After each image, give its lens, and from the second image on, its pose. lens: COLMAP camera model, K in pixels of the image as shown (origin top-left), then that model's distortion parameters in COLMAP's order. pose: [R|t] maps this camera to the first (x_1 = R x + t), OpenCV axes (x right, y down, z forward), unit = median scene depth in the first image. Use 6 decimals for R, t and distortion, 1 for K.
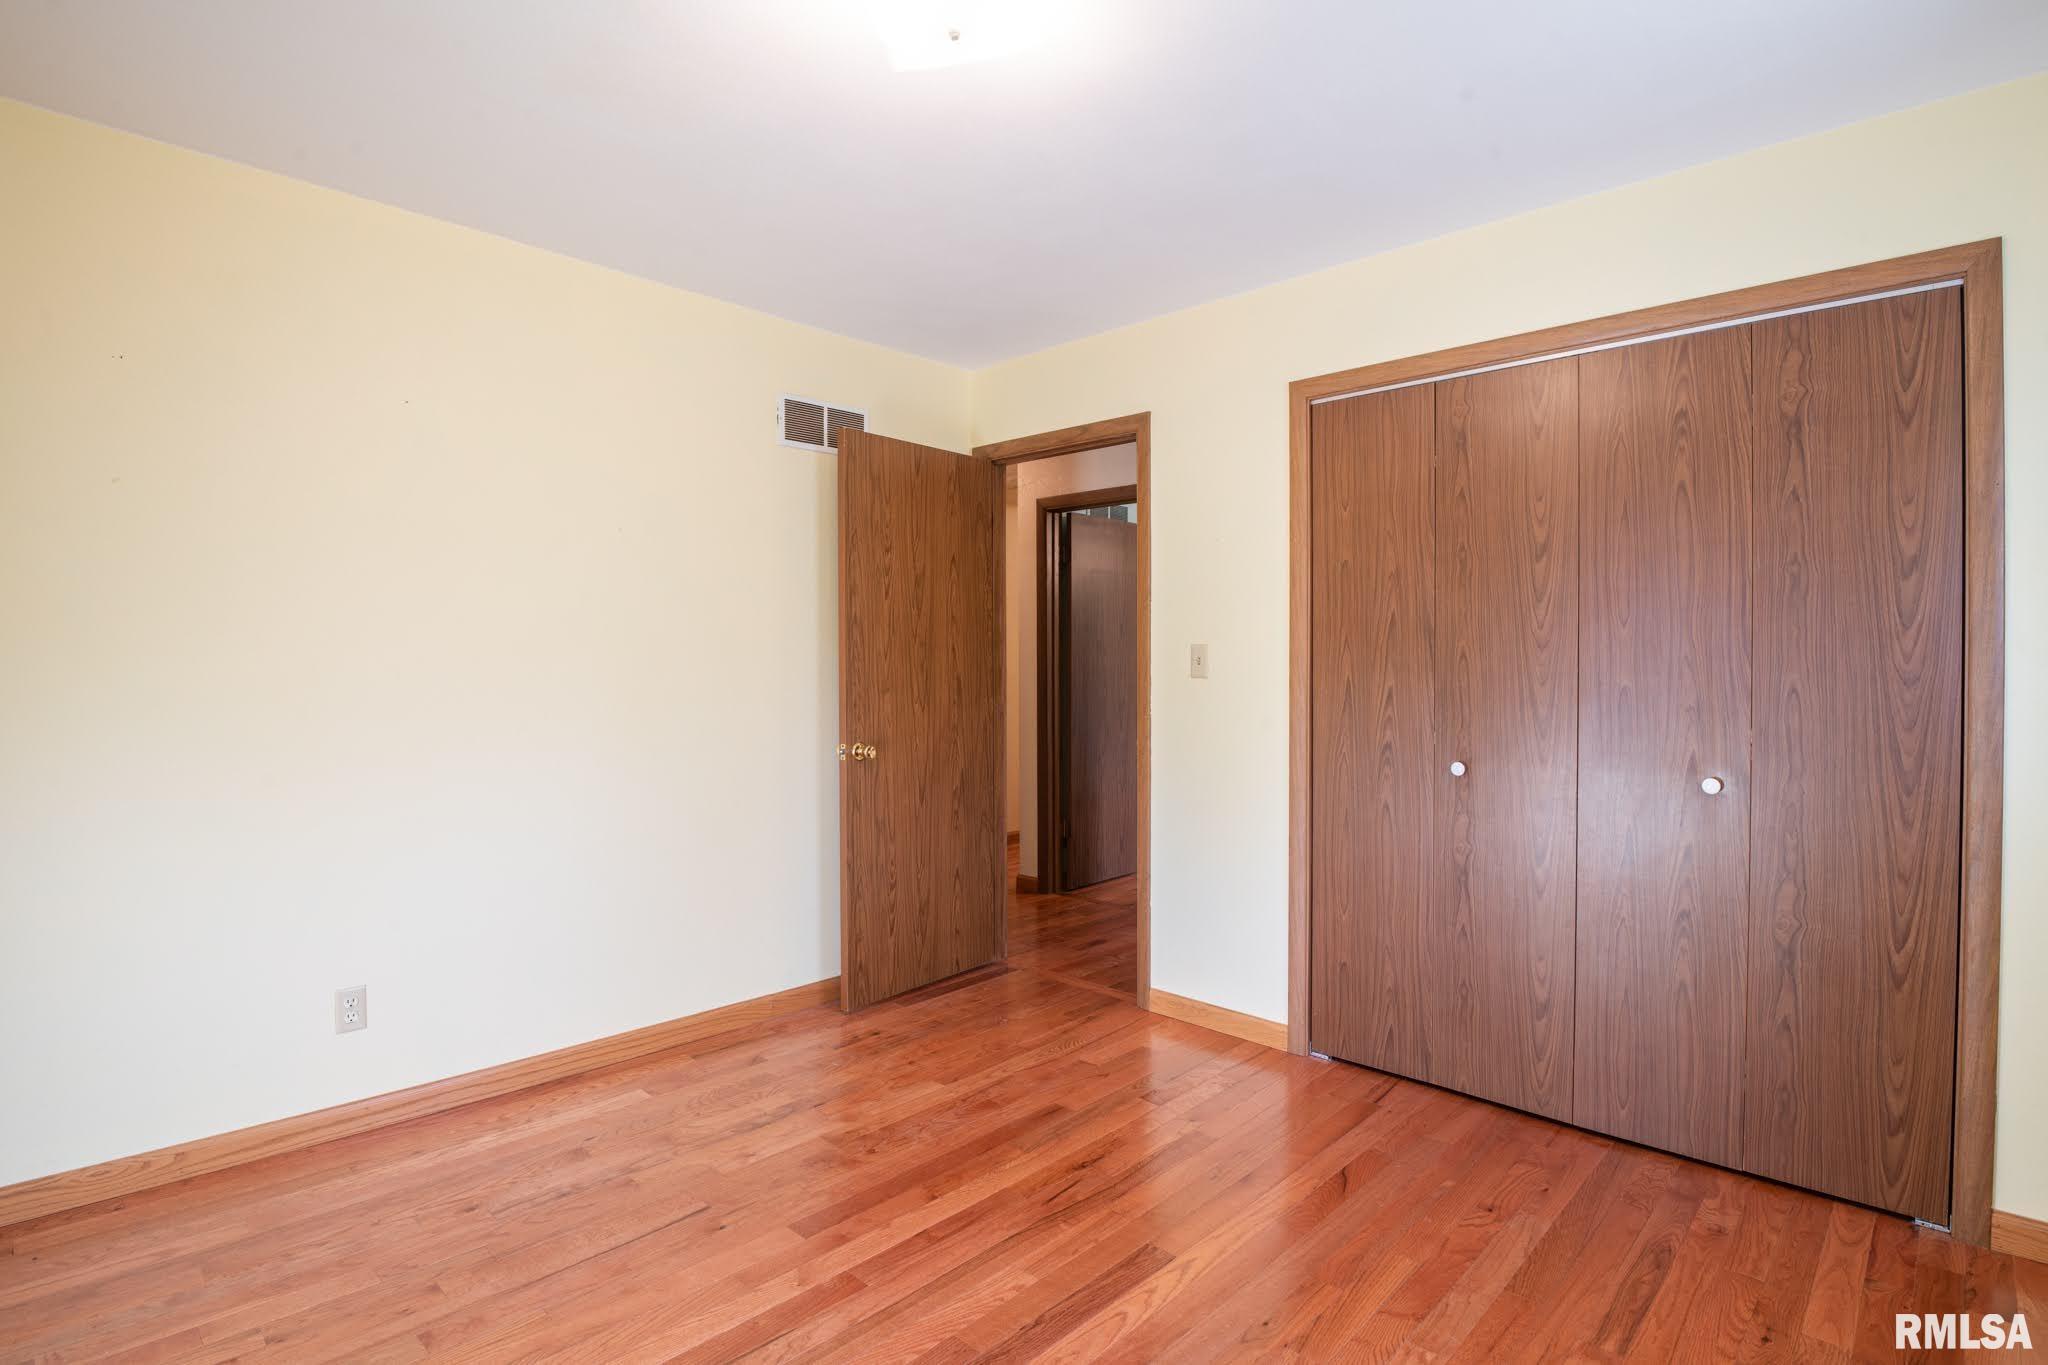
lens RADIAL K [[1014.3, 0, 1021.4], [0, 1014.3, 676.6], [0, 0, 1]] dist [-0.024718, -0.002481]
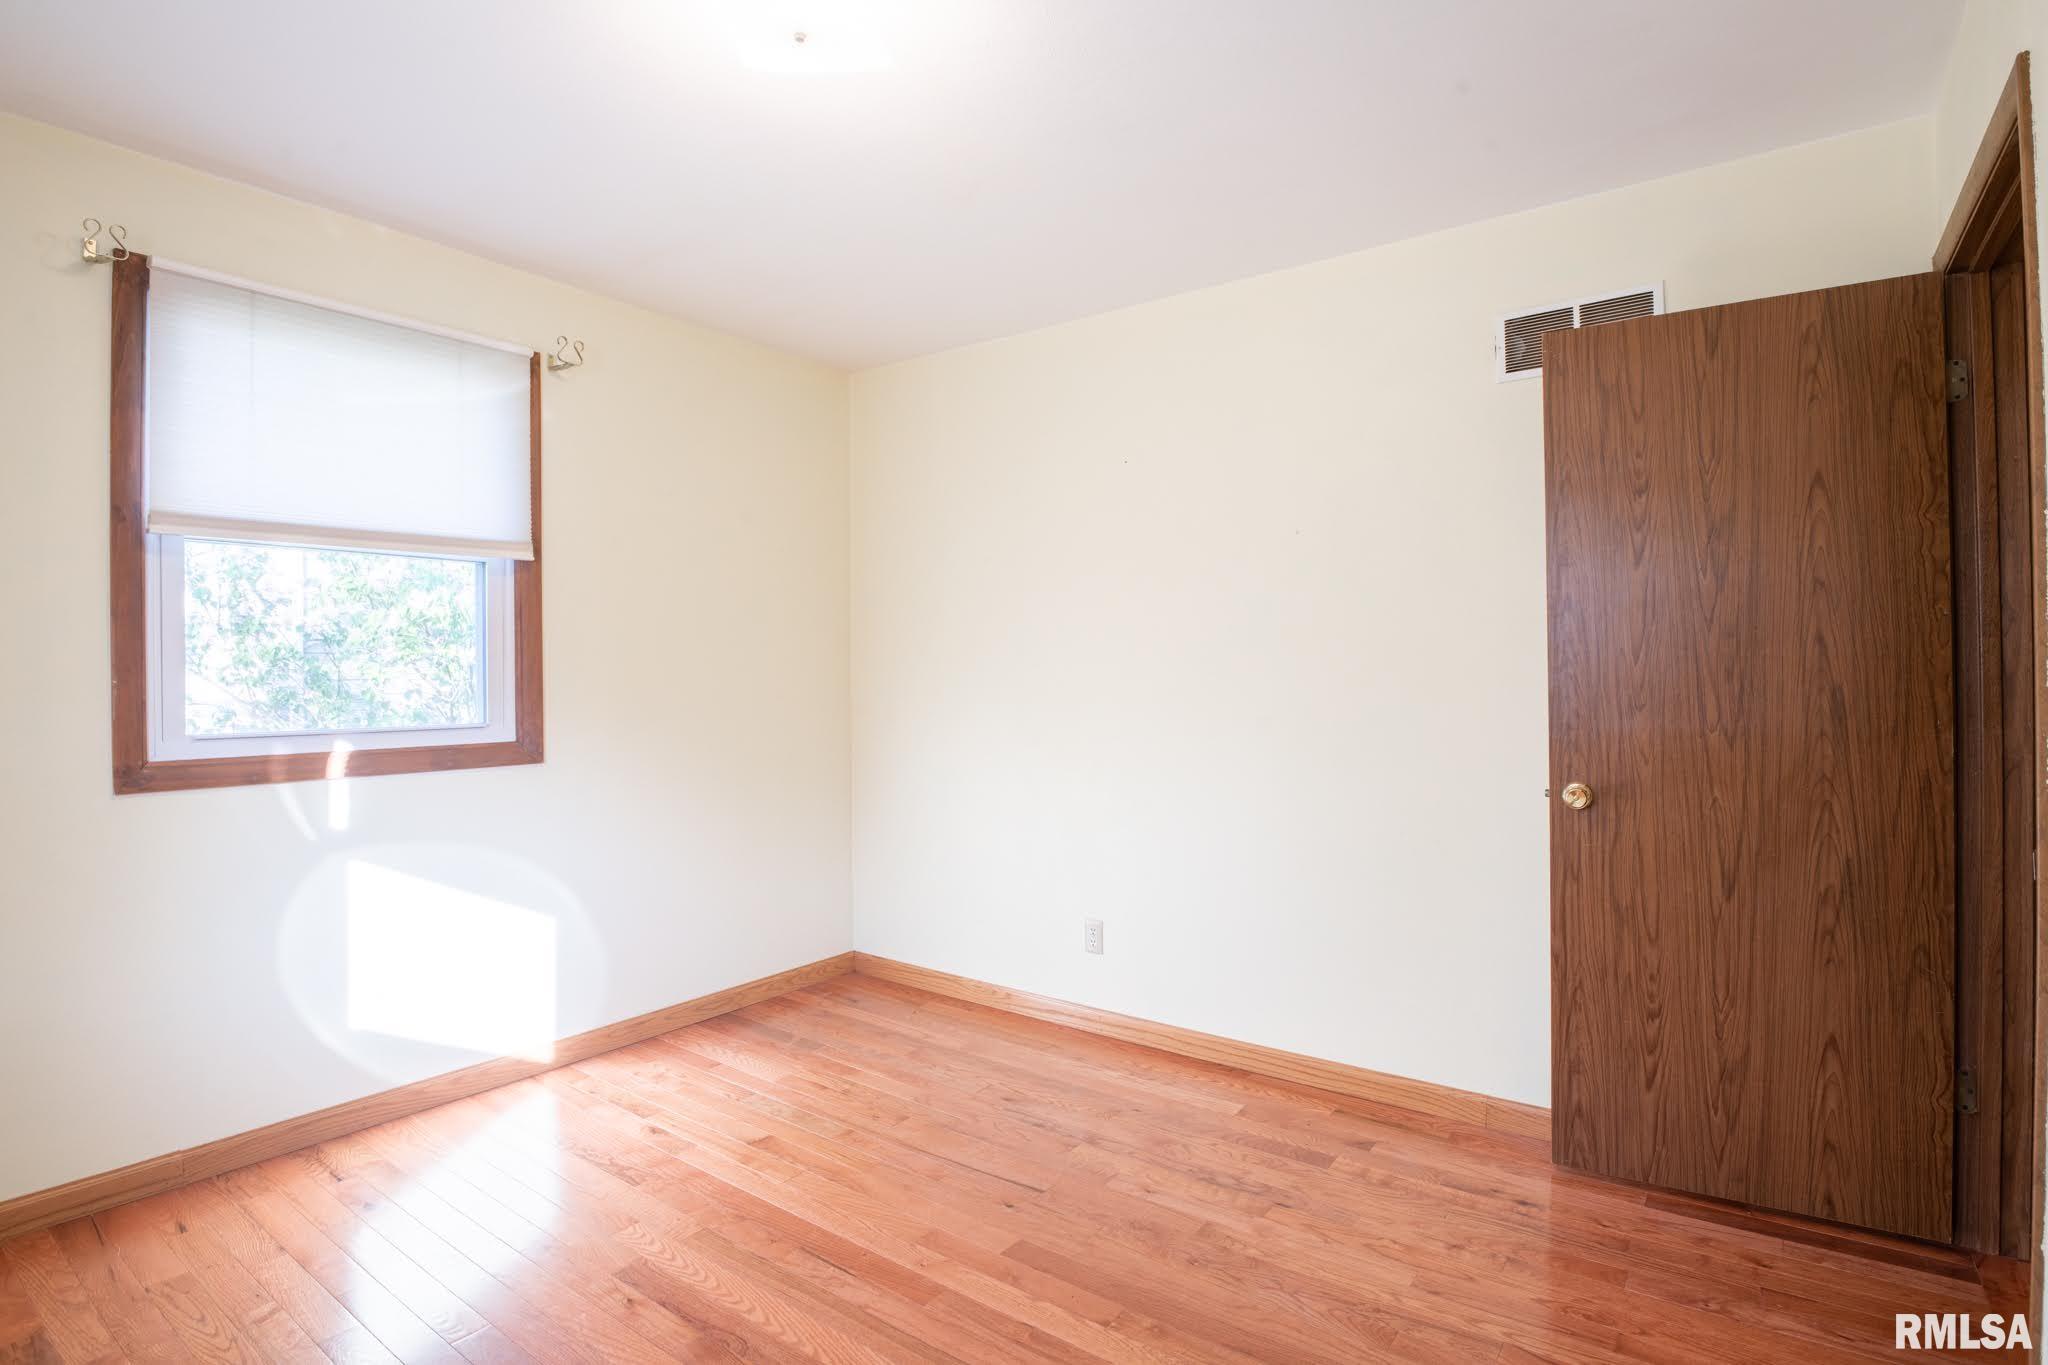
lens RADIAL K [[1014.3, 0, 1025.7], [0, 1014.3, 677.1], [0, 0, 1]] dist [-0.024718, -0.002481]
pose [[0.130372, -0.001732, -0.991464, 0.610259], [-0.006422, 0.999976, -0.002592, -0.002633], [0.991444, 0.006705, 0.130358, 0.710602]]
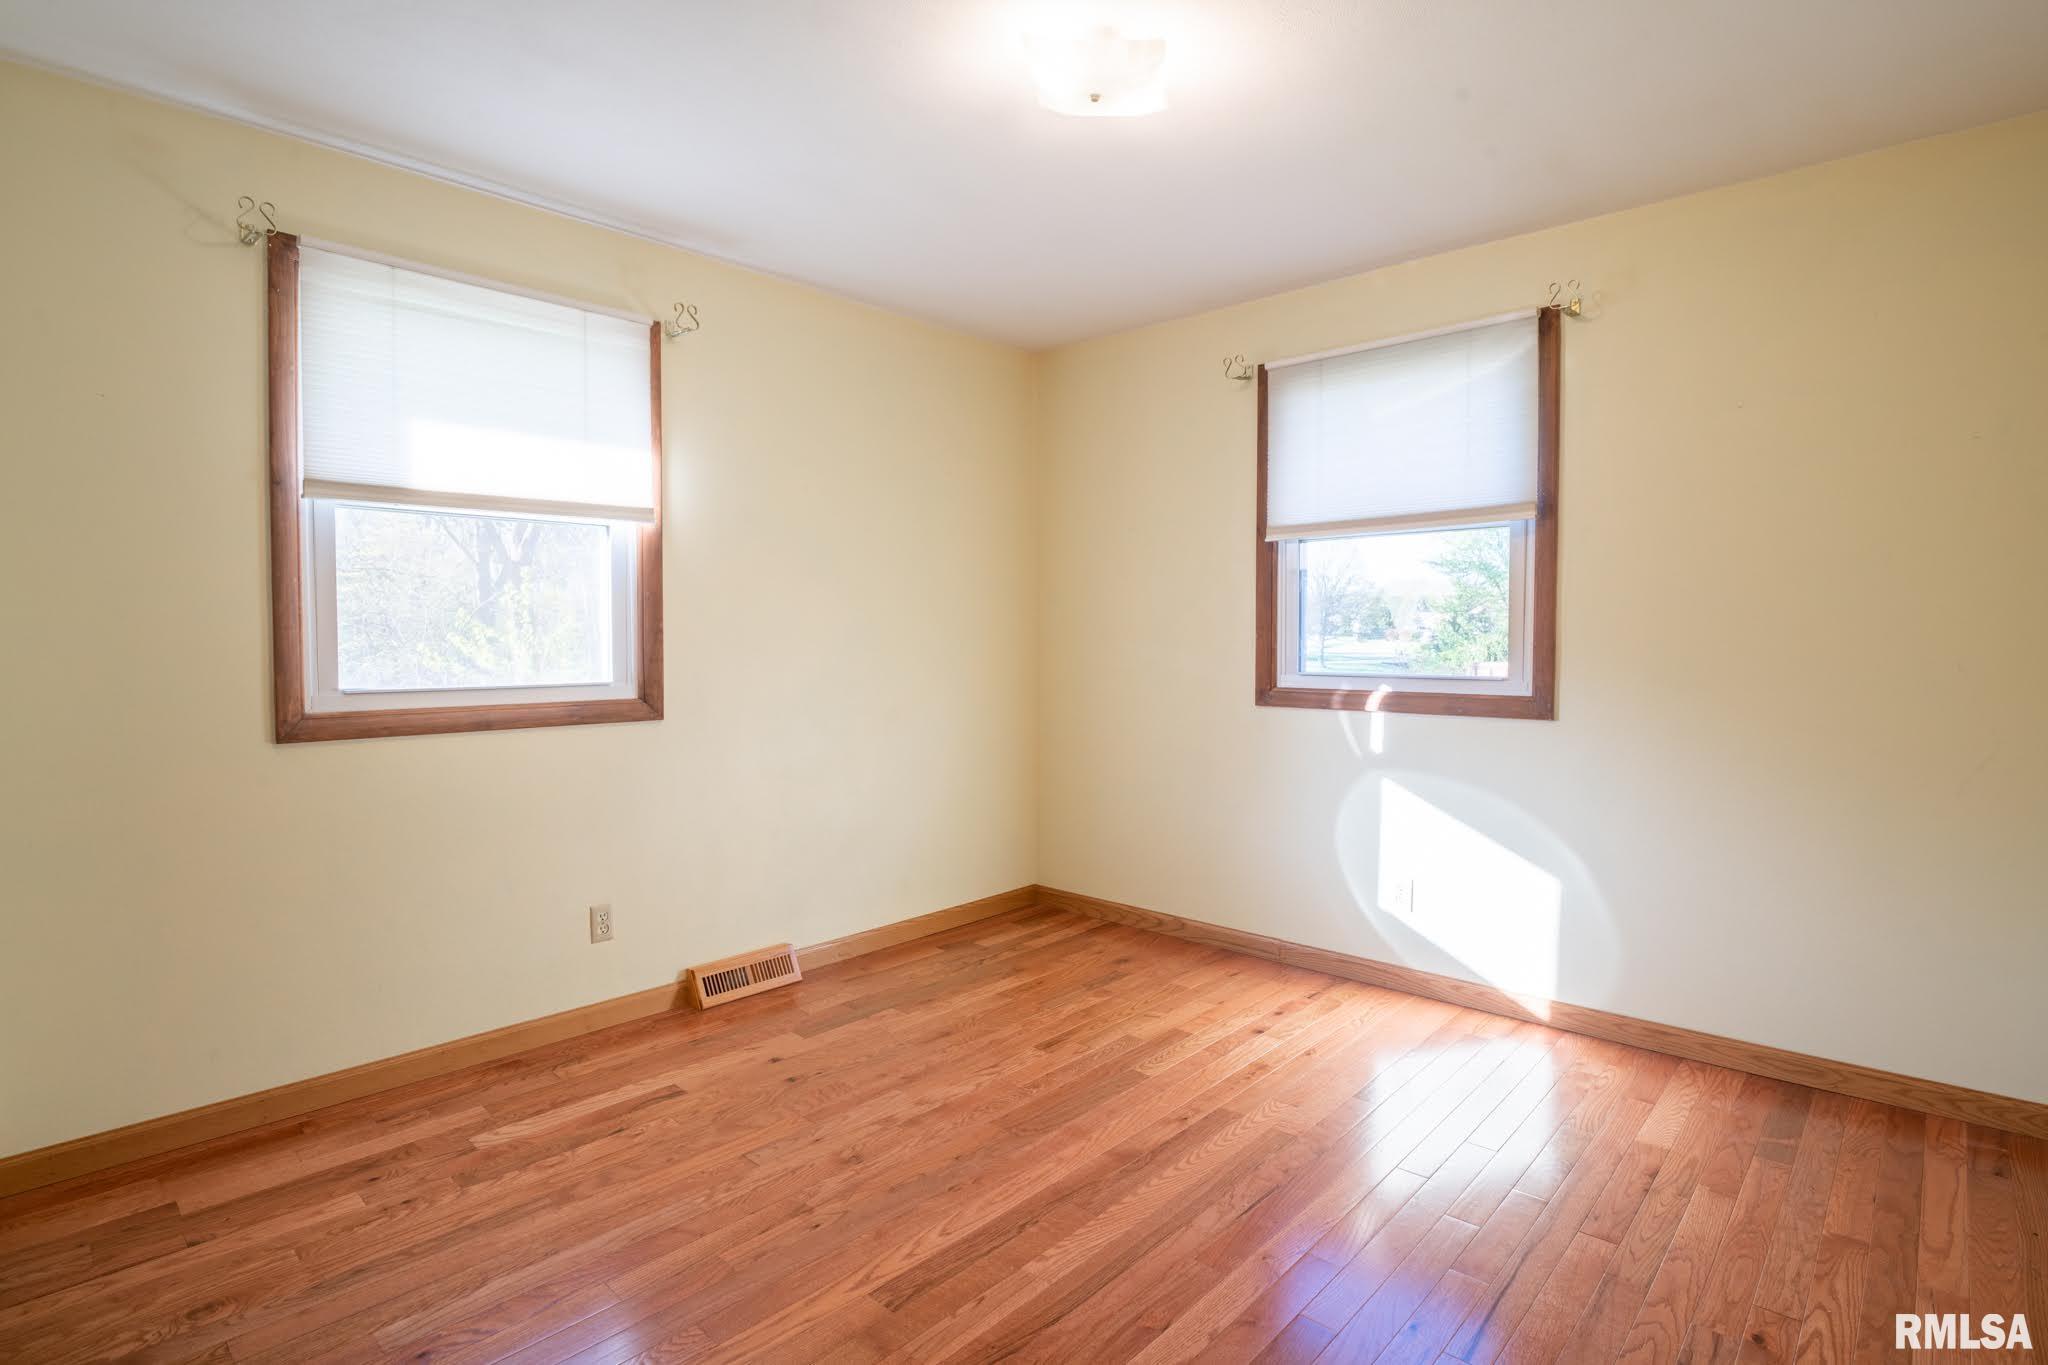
lens RADIAL K [[1014.3, 0, 1026.7], [0, 1014.3, 679.8], [0, 0, 1]] dist [-0.024718, -0.002481]
pose [[-0.999793, -0.000487, -0.020332, 0.024413], [-0.001630, 0.998414, 0.056280, -0.014151], [0.020272, 0.056302, -0.998208, 1.436796]]
